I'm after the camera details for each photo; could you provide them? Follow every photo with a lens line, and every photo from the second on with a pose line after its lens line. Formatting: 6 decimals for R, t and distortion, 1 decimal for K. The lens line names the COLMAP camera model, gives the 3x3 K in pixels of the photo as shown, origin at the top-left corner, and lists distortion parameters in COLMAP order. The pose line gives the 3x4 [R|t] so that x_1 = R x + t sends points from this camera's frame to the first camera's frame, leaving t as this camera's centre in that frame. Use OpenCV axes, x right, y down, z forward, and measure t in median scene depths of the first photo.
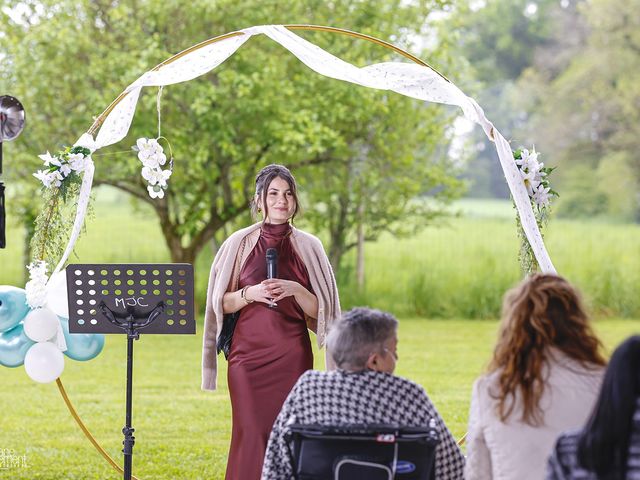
lens RADIAL K [[1272.2, 0, 320.0], [0, 1272.2, 240.0], [0, 0, 1]] dist [-0.365785, 0.462936]
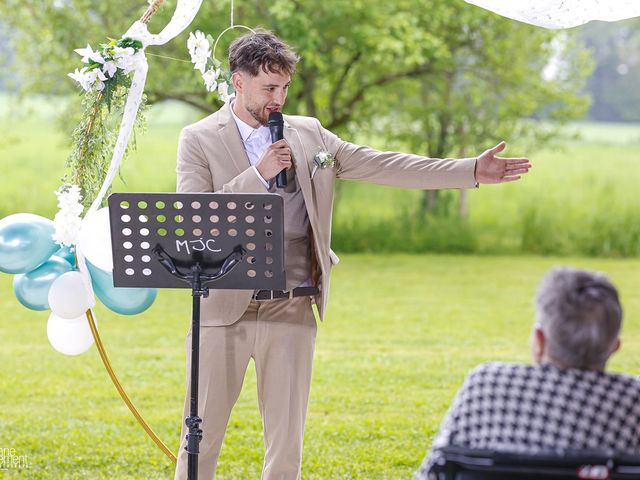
lens RADIAL K [[854.3, 0, 320.0], [0, 854.3, 240.0], [0, 0, 1]] dist [-0.129665, 0.007291]
pose [[0.999822, 0.007363, -0.017397, -0.063514], [-0.005892, 0.996518, 0.083167, 0.003920], [0.017949, -0.083050, 0.996384, 0.460787]]
